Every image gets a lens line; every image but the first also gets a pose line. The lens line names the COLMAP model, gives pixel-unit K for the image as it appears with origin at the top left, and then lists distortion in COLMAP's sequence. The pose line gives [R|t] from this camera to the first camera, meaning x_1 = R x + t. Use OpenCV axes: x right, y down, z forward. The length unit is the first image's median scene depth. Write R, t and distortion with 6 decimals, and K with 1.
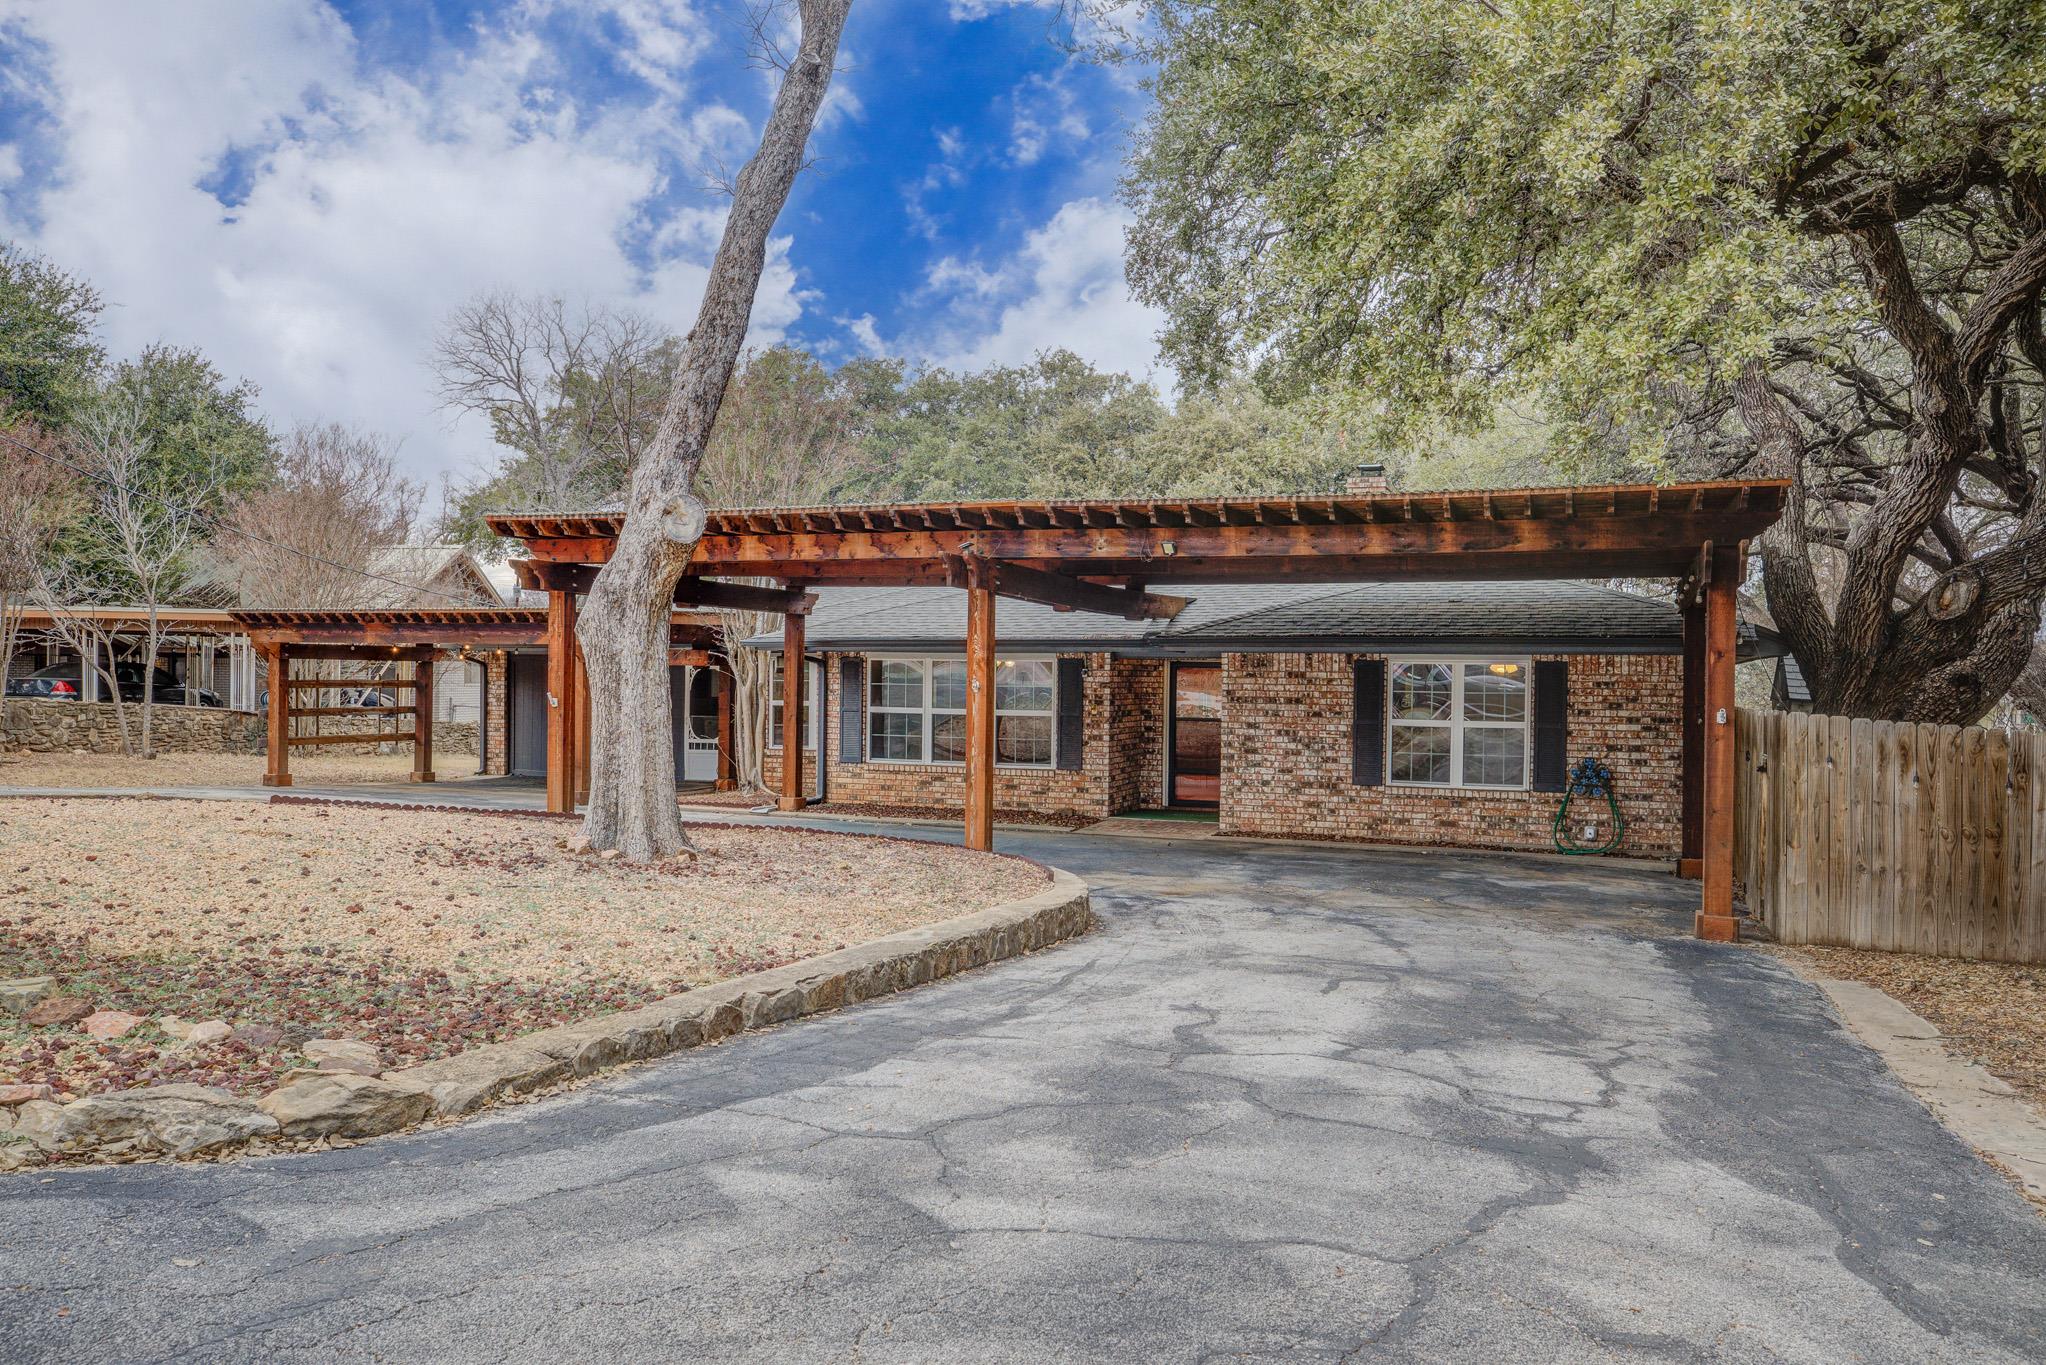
lens RADIAL K [[1583.8, 0, 1018.0], [0, 1583.8, 683.5], [0, 0, 1]] dist [0.006292, 0.000734]
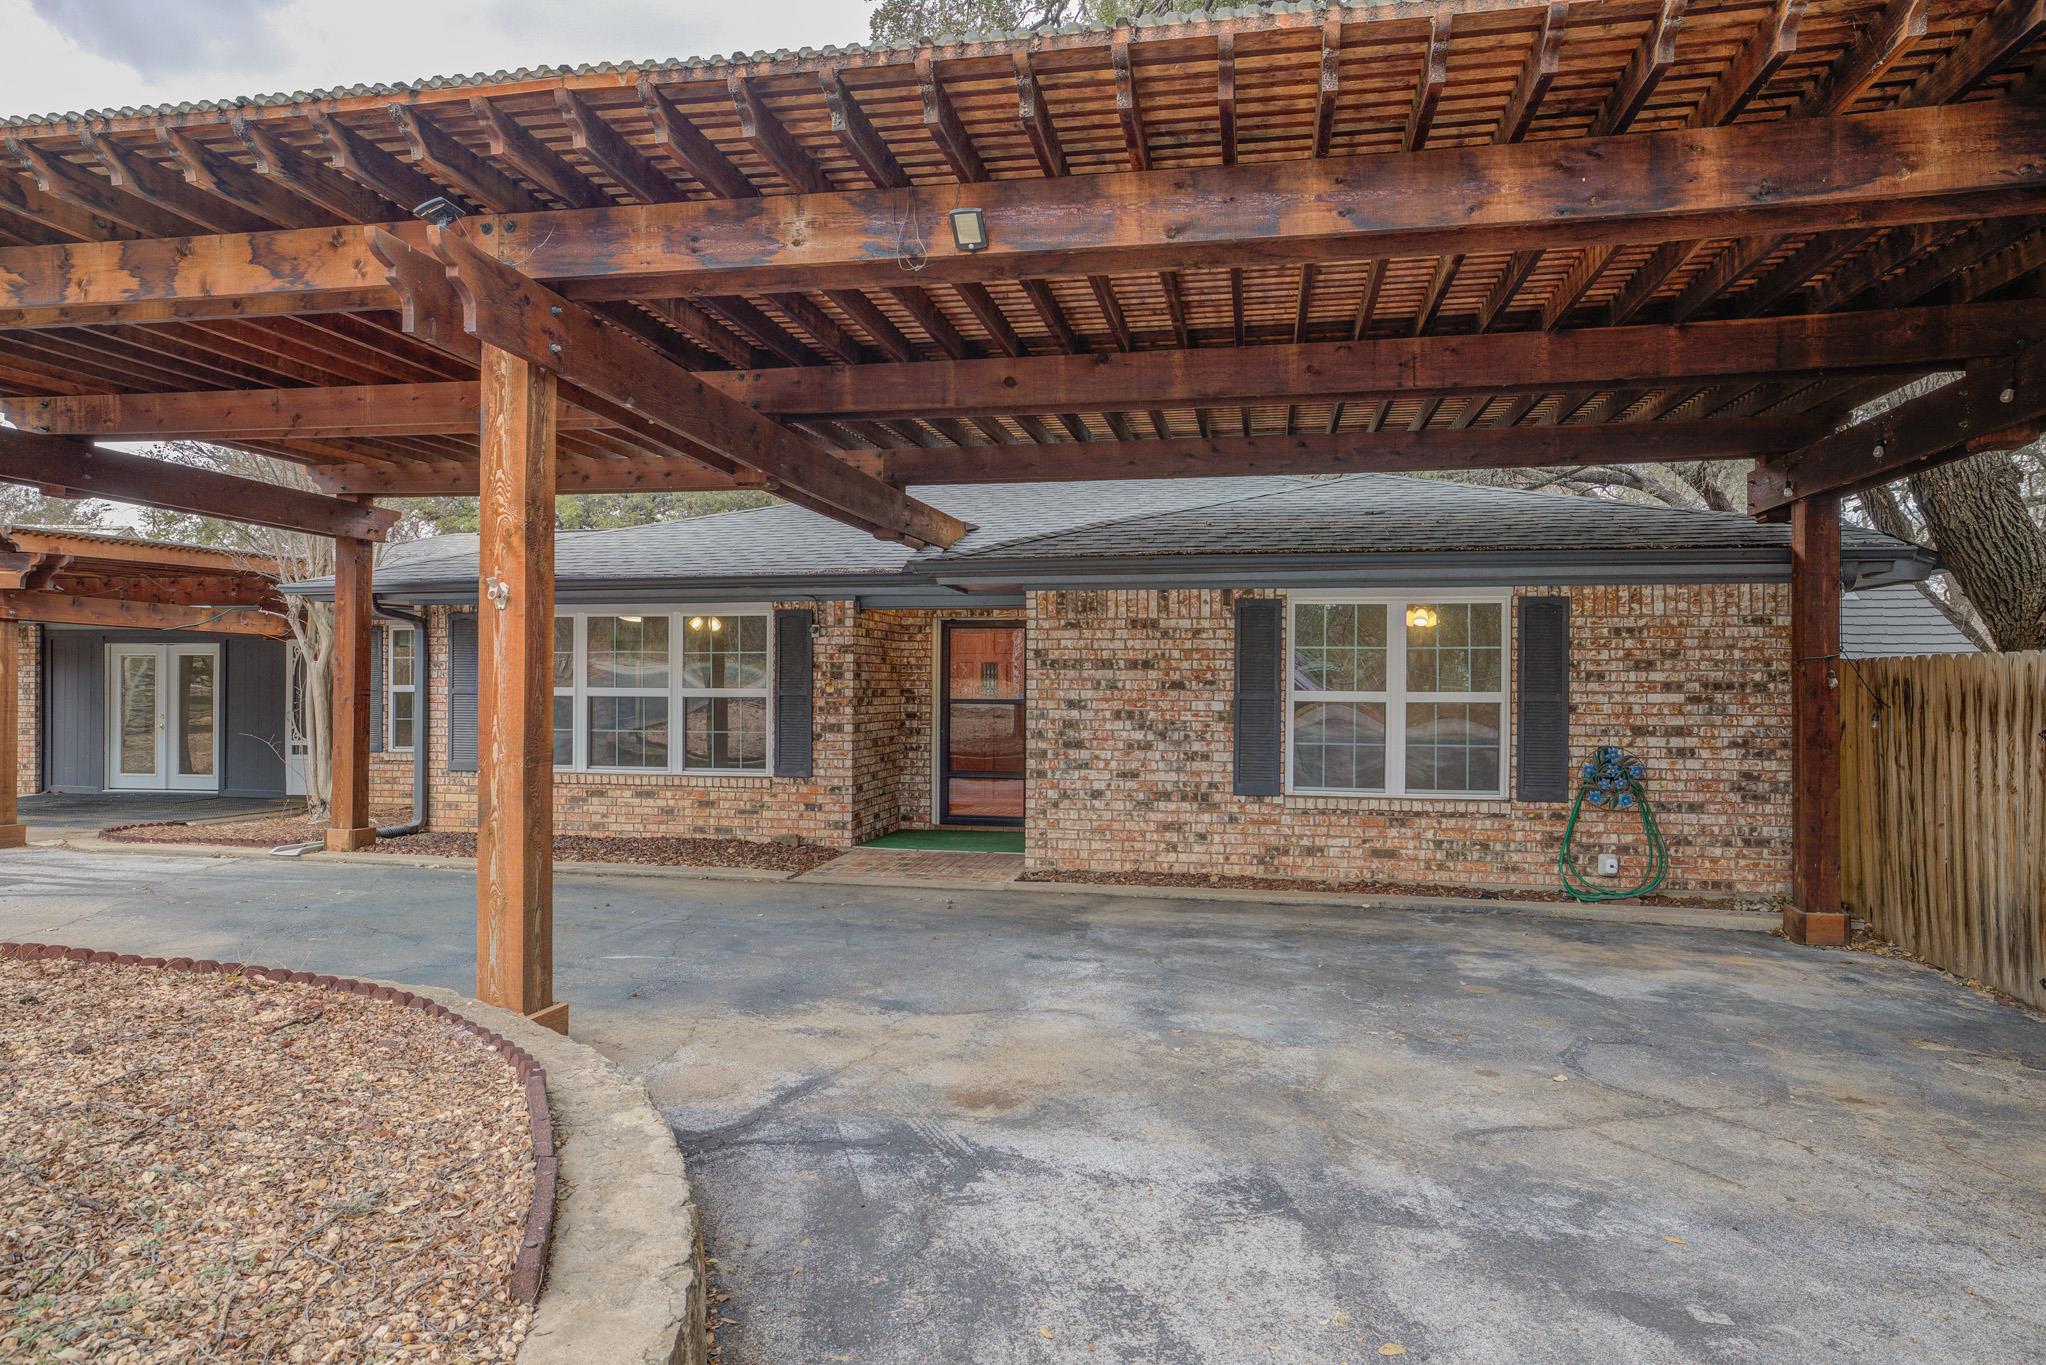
lens RADIAL K [[1291.3, 0, 1013.1], [0, 1291.3, 678.1], [0, 0, 1]] dist [-0.004221, 0.003259]
pose [[0.986398, -0.006081, 0.164261, 0.038580], [0.007984, 0.999908, -0.010926, 0.021890], [-0.164180, 0.012089, 0.986356, 0.499506]]
